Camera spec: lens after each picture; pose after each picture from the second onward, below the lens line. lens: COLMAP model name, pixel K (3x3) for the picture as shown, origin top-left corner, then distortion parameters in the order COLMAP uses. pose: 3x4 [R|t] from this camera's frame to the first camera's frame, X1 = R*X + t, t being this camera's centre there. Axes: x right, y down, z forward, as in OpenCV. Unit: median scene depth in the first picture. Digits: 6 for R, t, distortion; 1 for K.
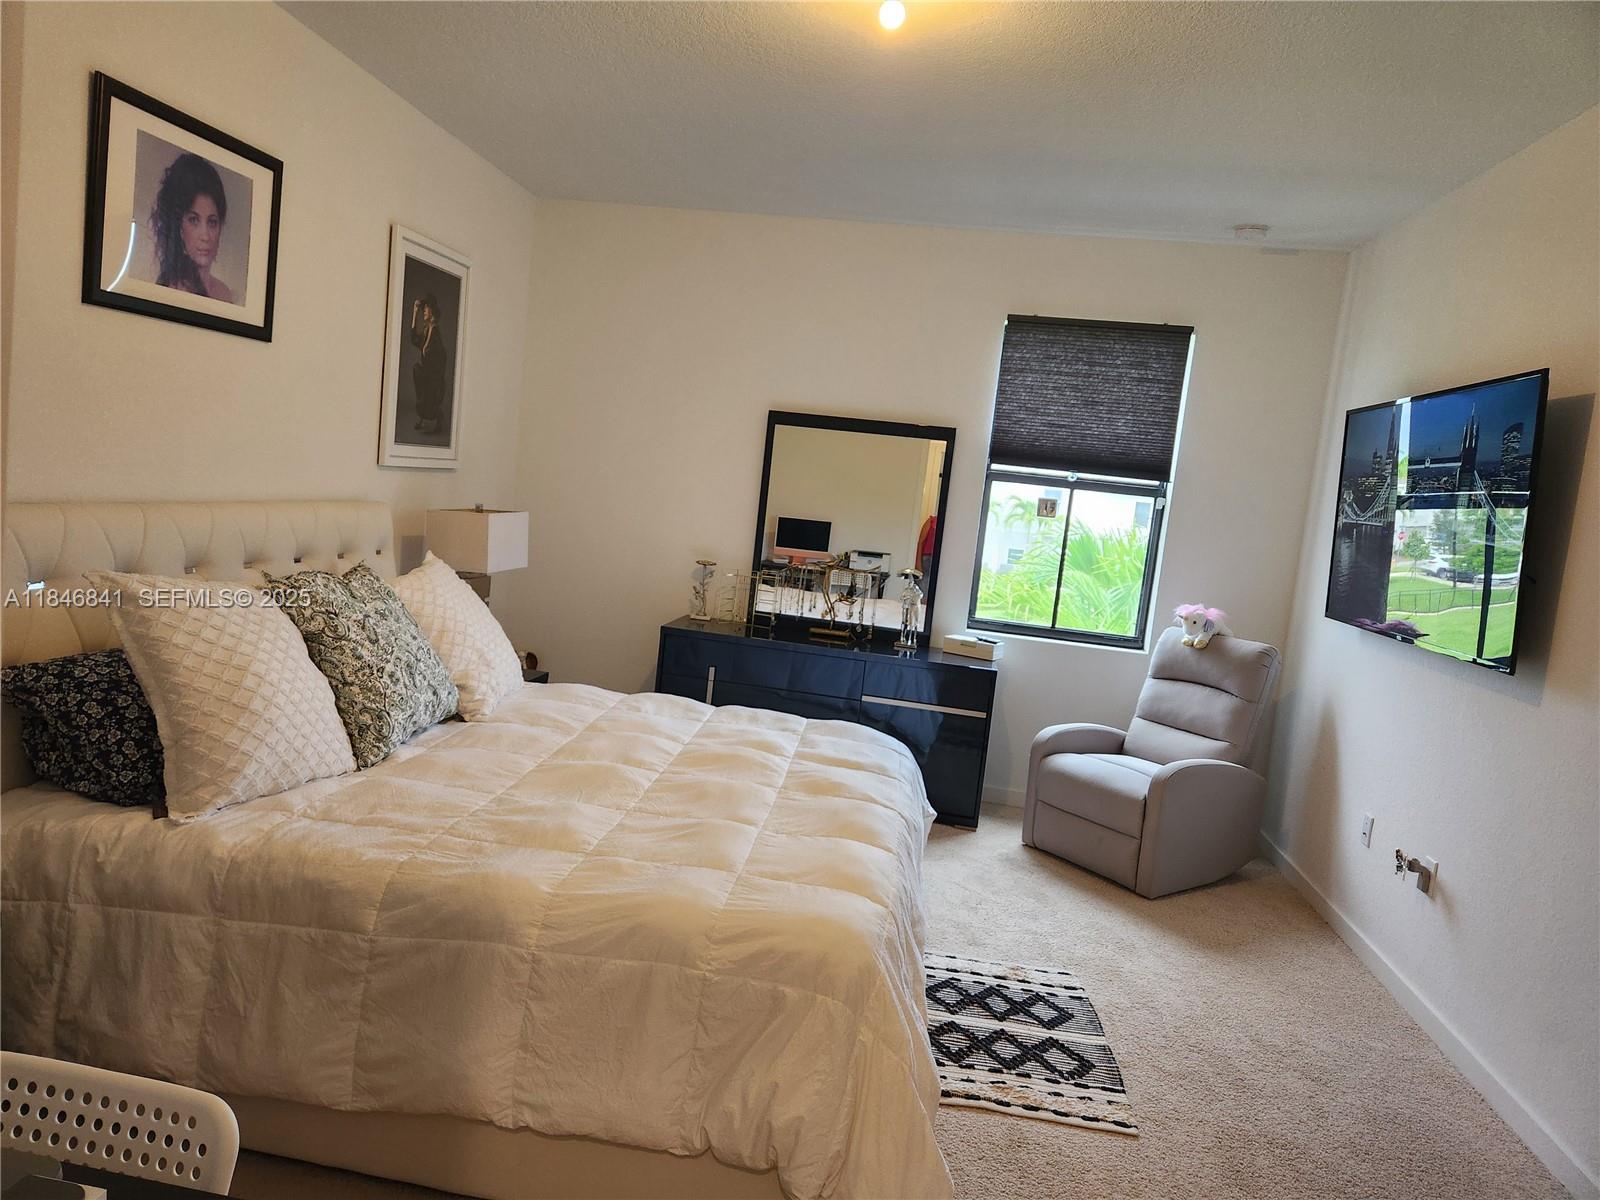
lens RADIAL K [[1073.6, 0, 845.8], [0, 1073.6, 586.3], [0, 0, 1]] dist [0.083608, -0.069400]
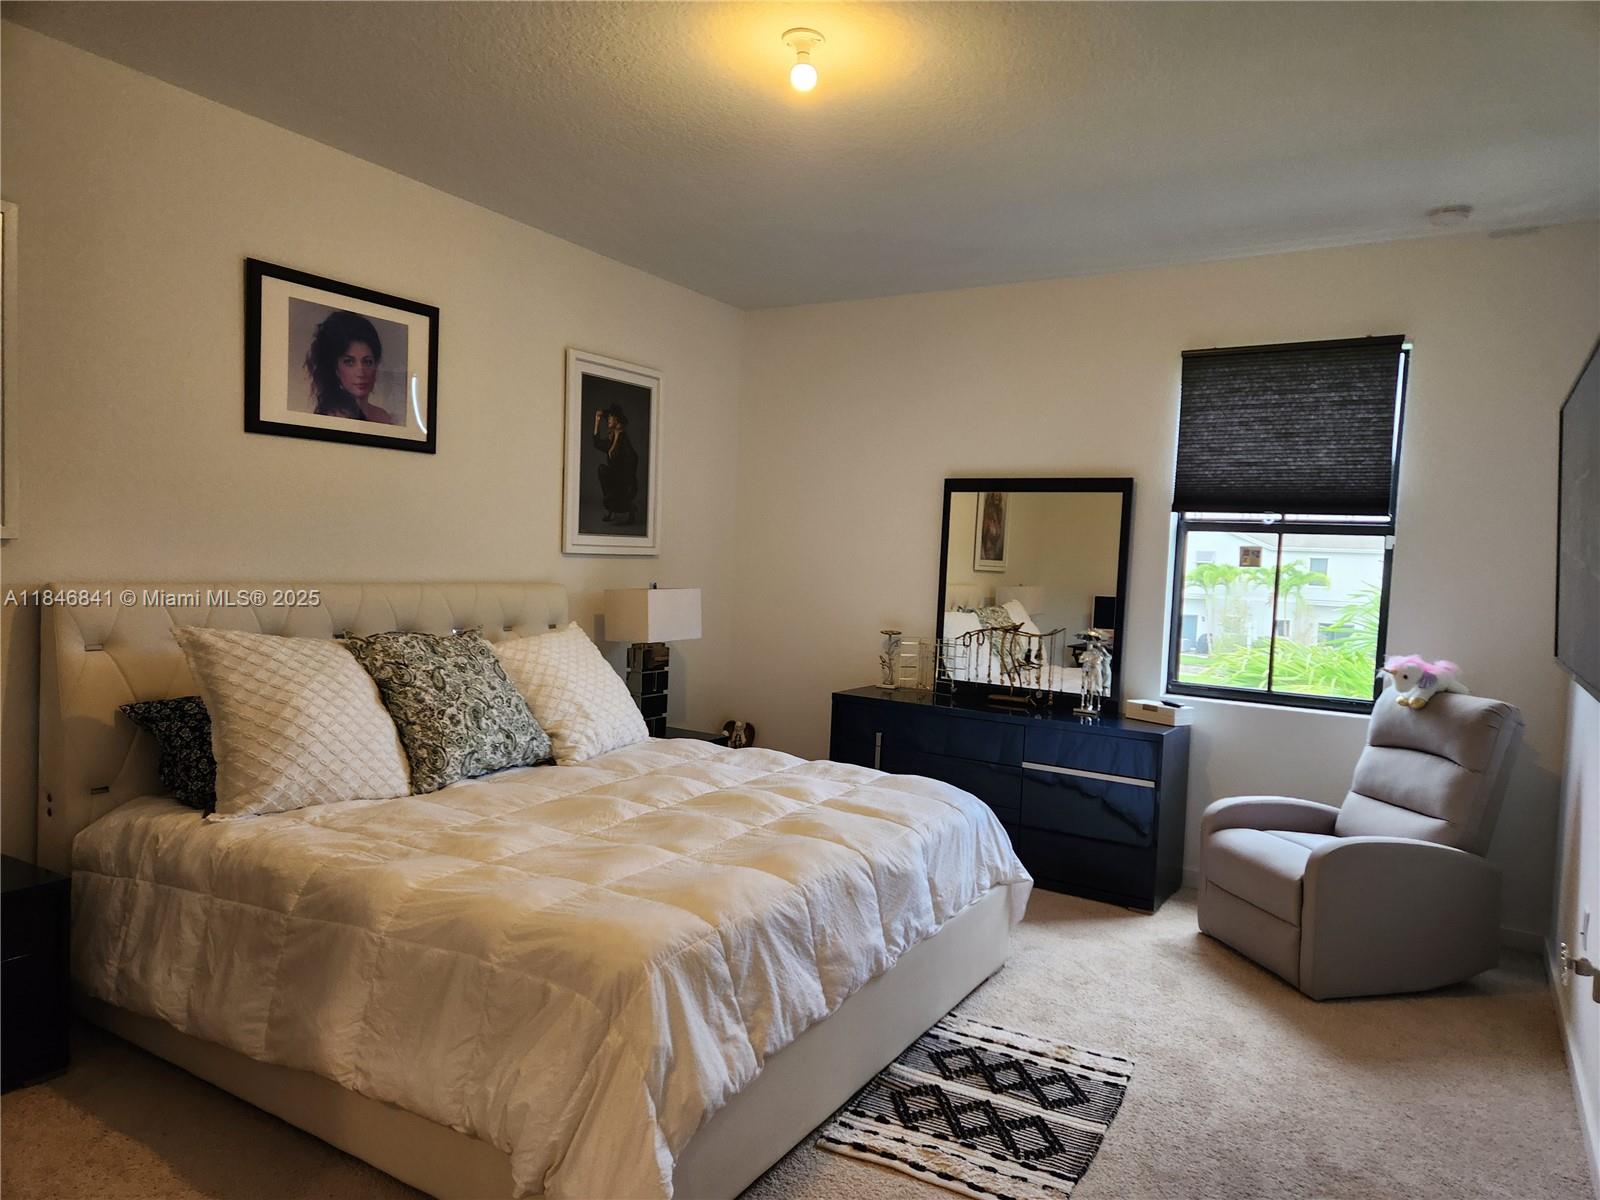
lens RADIAL K [[1073.6, 0, 811.4], [0, 1073.6, 600.1], [0, 0, 1]] dist [0.083608, -0.069400]
pose [[0.922708, -0.050206, -0.382216, 0.320582], [0.020559, 0.996481, -0.081262, 0.048175], [0.384950, 0.067123, 0.920493, 0.054340]]
